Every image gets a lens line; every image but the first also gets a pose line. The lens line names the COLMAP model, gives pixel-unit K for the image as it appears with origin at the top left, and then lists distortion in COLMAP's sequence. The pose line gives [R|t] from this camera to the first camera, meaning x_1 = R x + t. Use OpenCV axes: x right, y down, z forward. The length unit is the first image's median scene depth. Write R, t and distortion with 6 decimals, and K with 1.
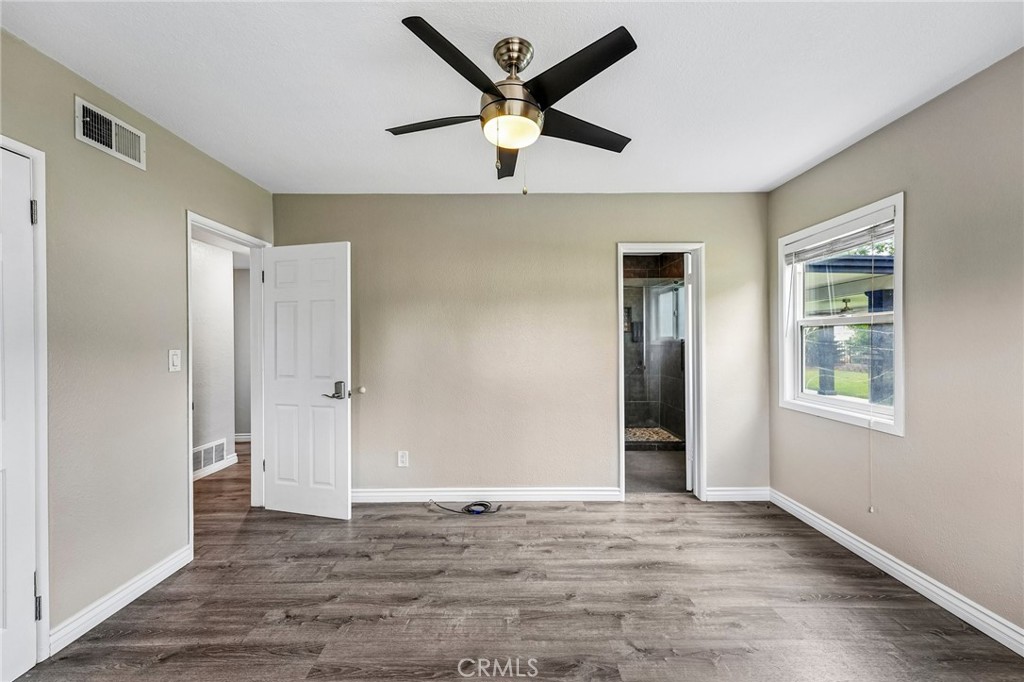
lens RADIAL K [[409.0, 0, 512.0], [0, 409.0, 341.0], [0, 0, 1]] dist [0.008820, 0.000046]
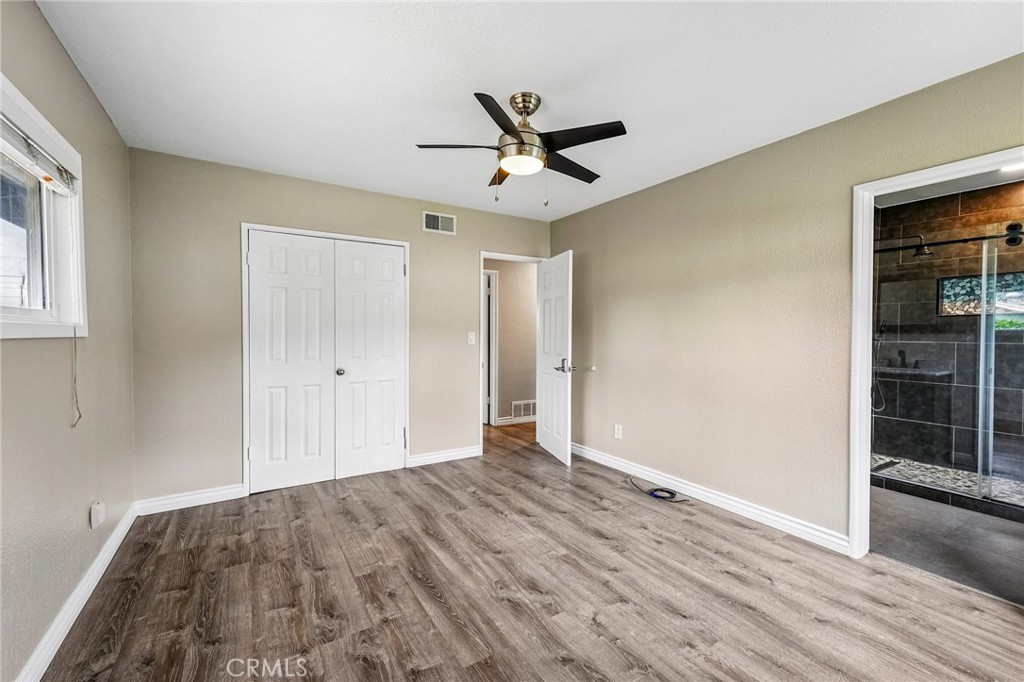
lens RADIAL K [[419.3, 0, 509.5], [0, 419.3, 336.5], [0, 0, 1]] dist [0.011052, 0.000135]
pose [[0.536296, 0.017381, -0.843851, 0.714869], [-0.004536, 0.999833, 0.017711, 0.006008], [0.844018, -0.005670, 0.536285, 0.159325]]
